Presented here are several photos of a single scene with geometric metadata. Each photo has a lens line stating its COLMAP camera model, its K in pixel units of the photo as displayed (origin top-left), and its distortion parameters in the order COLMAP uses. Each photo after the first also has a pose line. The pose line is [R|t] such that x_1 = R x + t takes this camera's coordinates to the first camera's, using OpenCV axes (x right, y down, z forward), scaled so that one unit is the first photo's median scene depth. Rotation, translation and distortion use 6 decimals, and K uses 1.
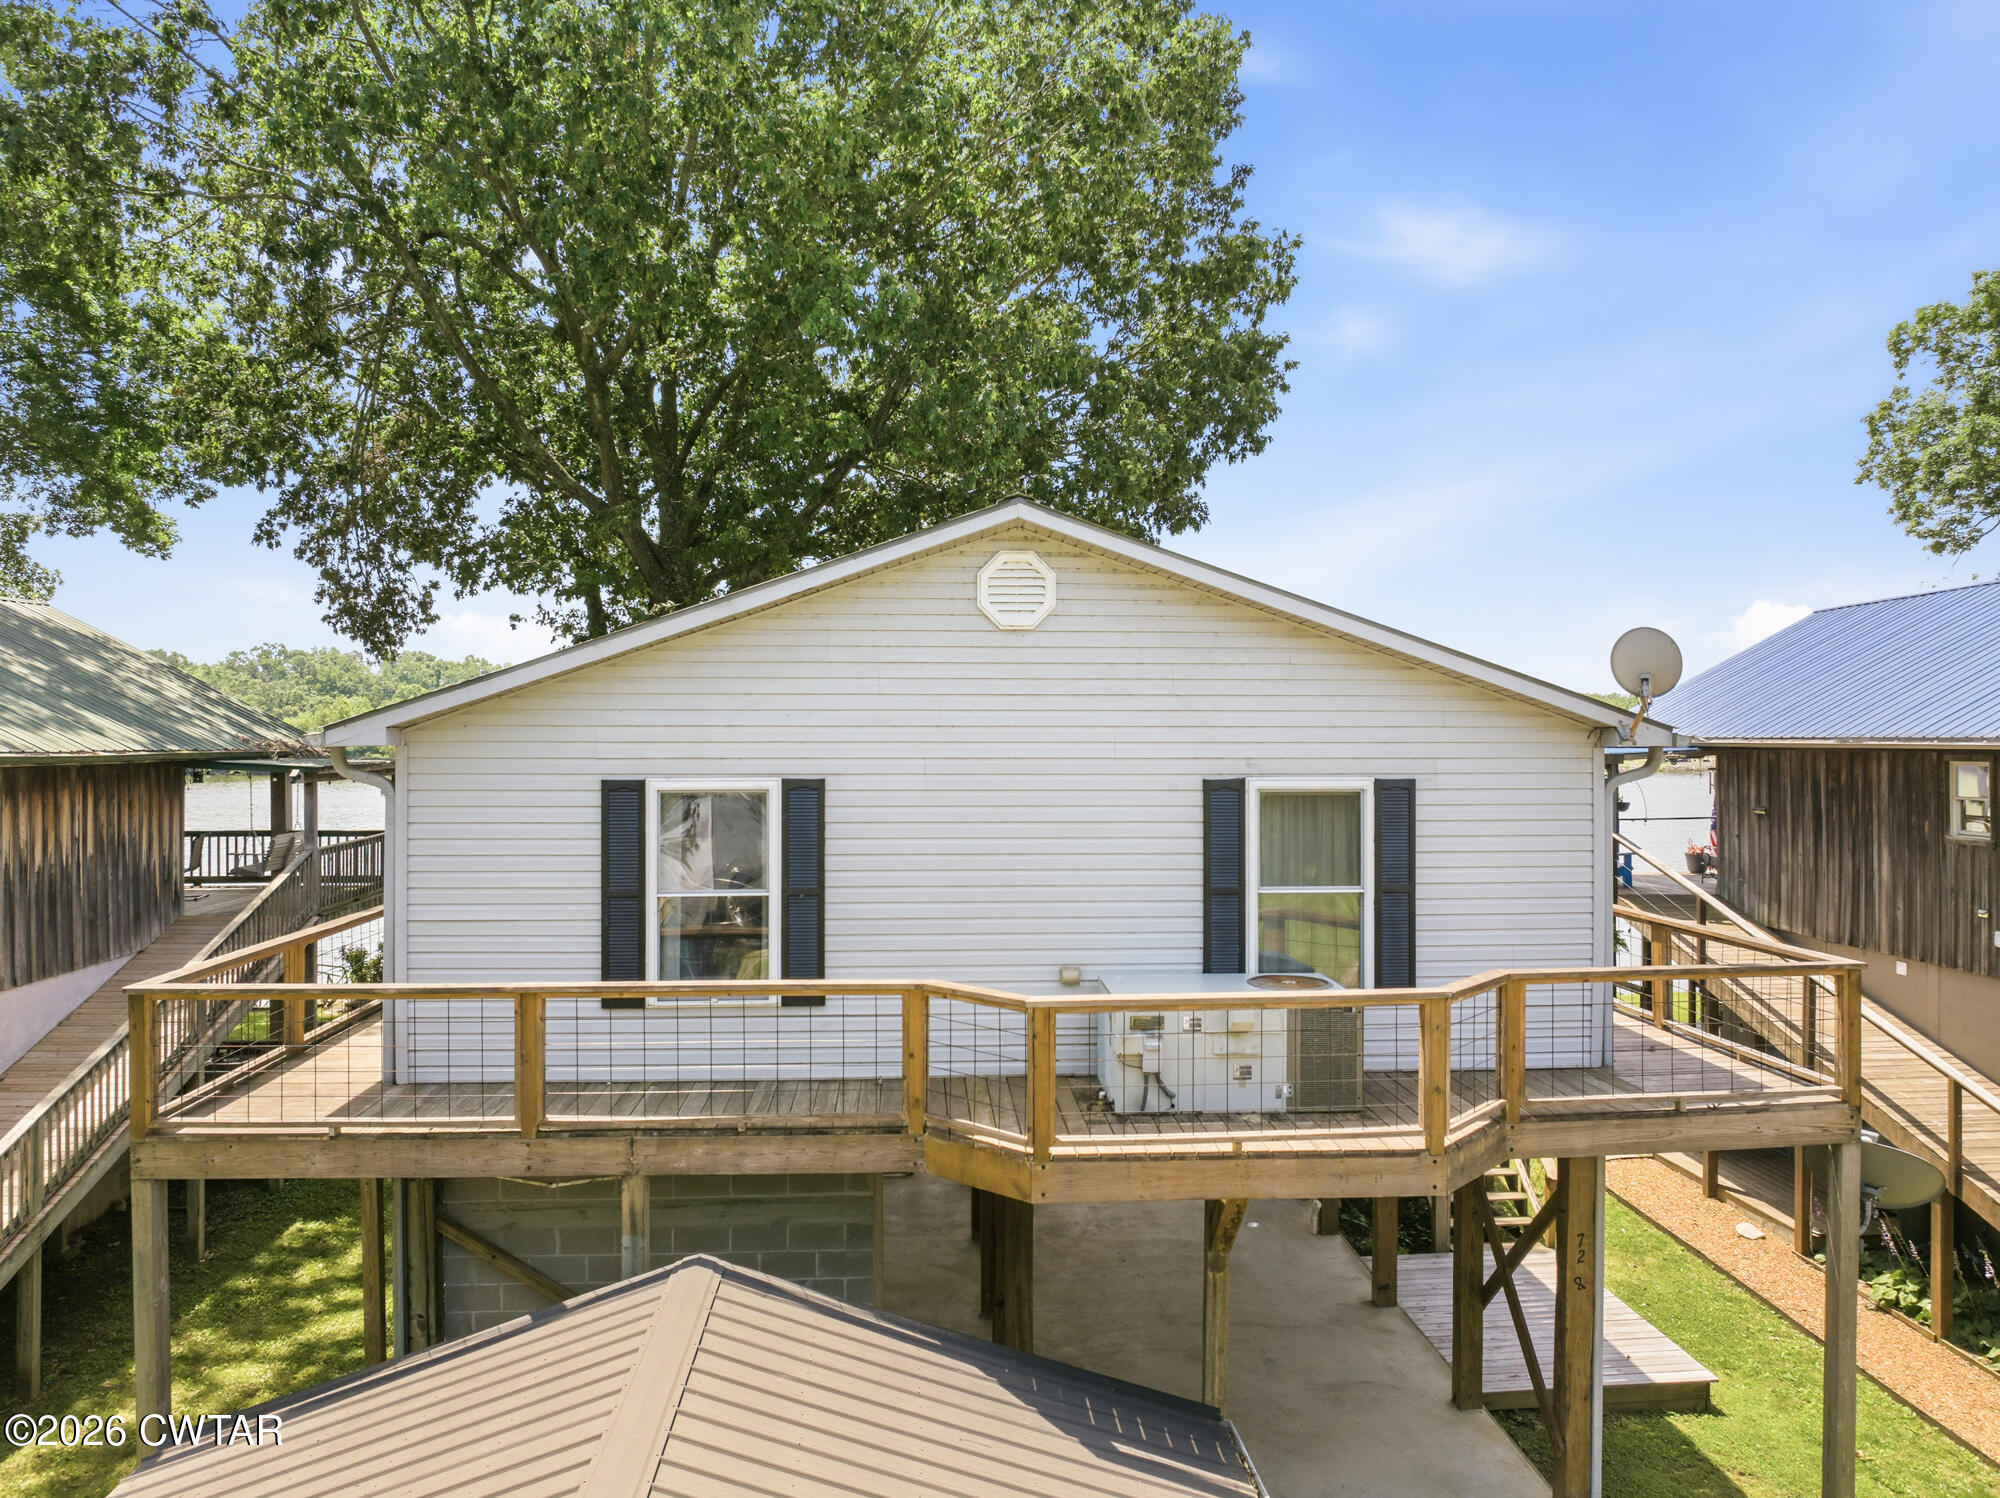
lens RADIAL K [[1444.2, 0, 1004.2], [0, 1444.2, 710.2], [0, 0, 1]] dist [-0.023450, 0.001531]
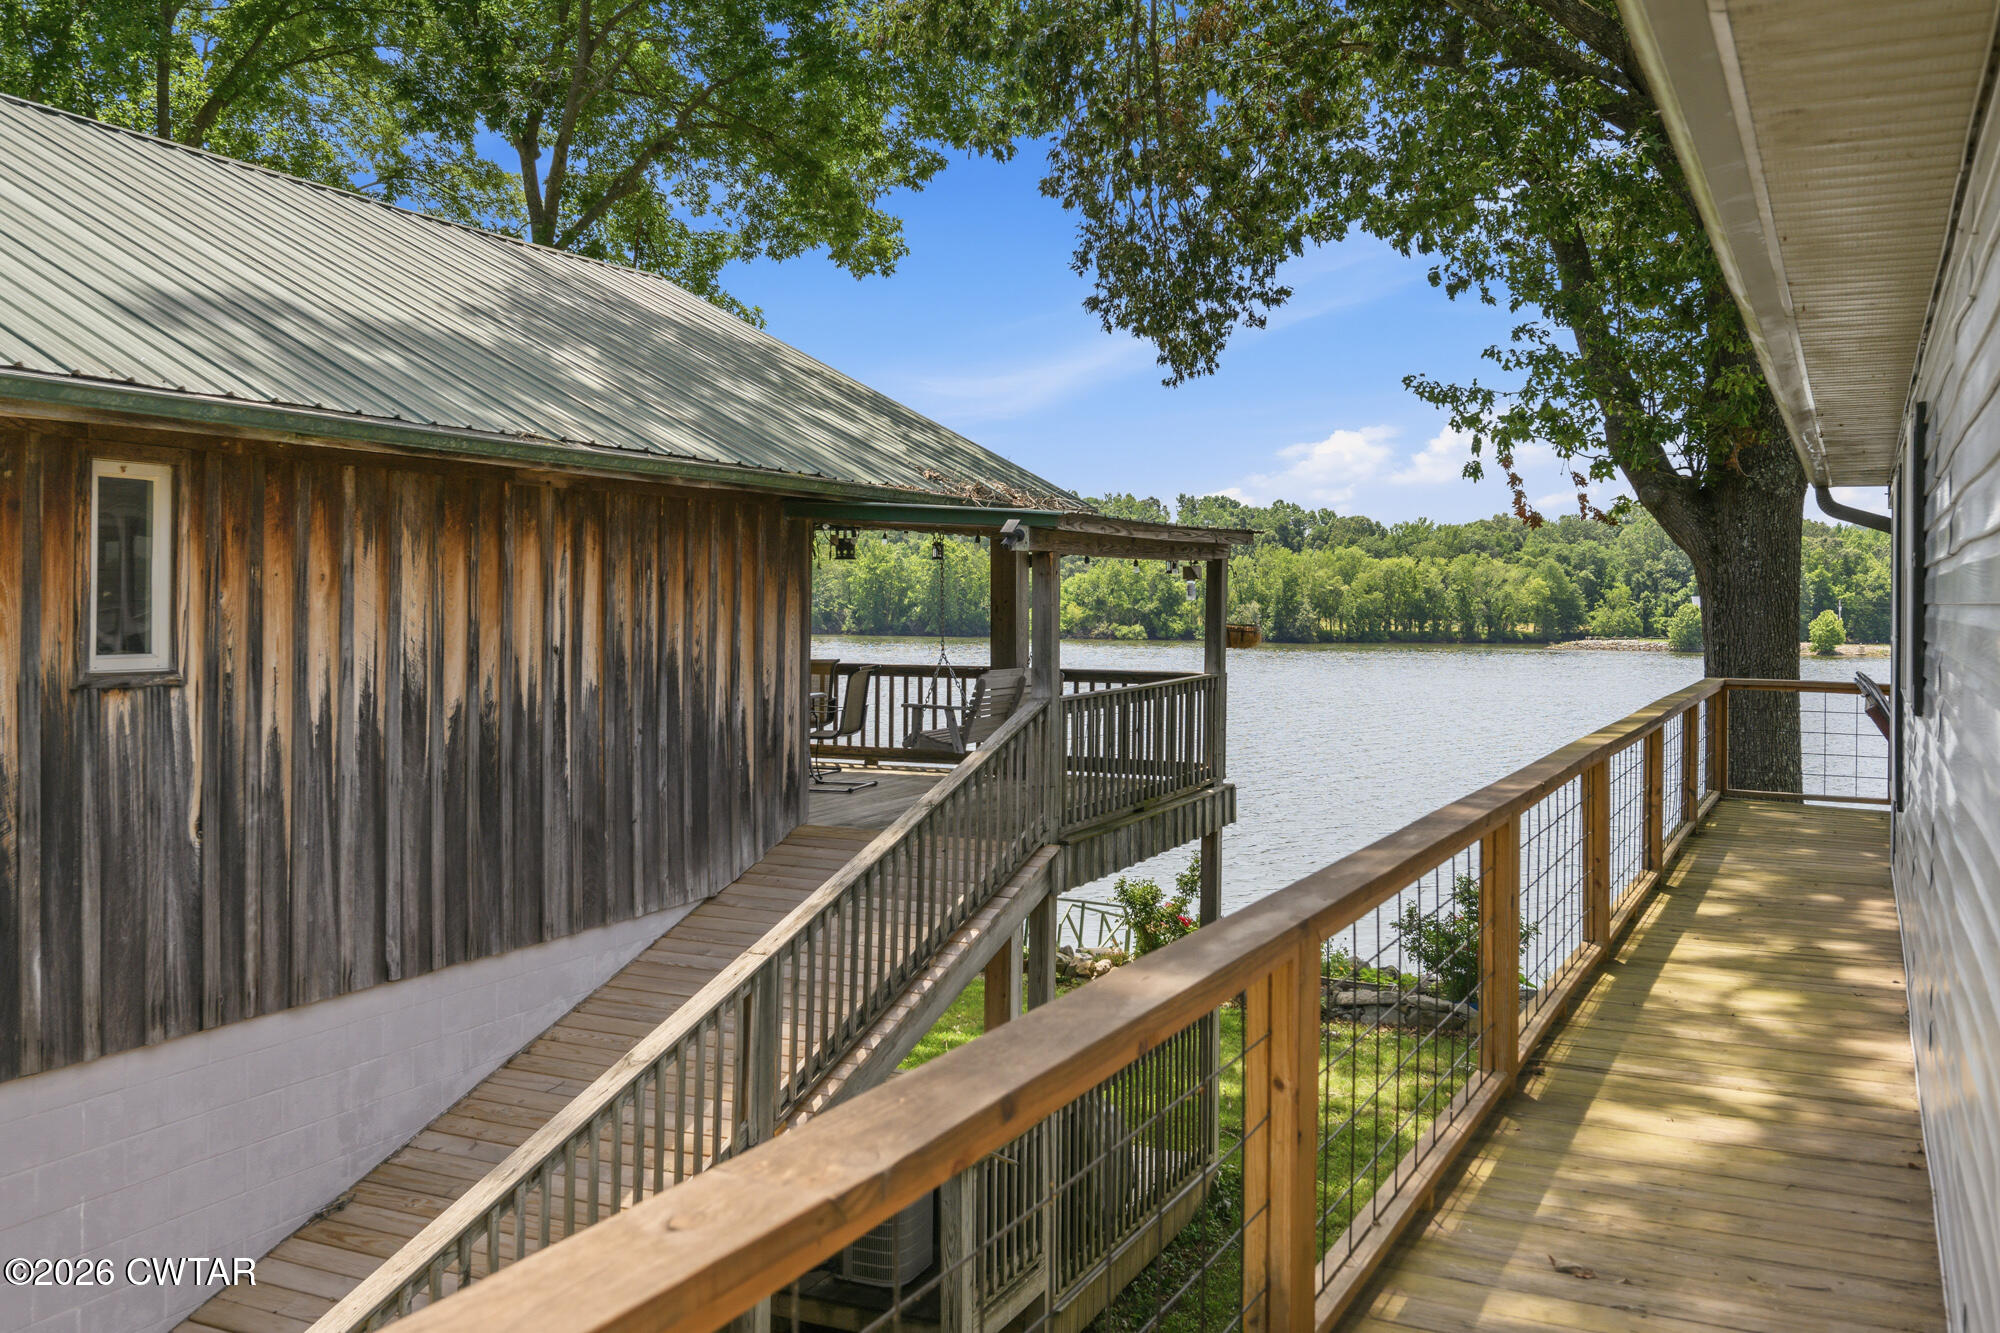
lens RADIAL K [[1716.1, 0, 1002.8], [0, 1716.1, 585.4], [0, 0, 1]] dist [-0.041328, 0.002437]
pose [[0.871874, 0.001494, -0.489728, -0.207468], [0.001312, 0.999985, 0.005387, 0.053147], [0.489729, -0.005340, 0.871859, 0.473826]]
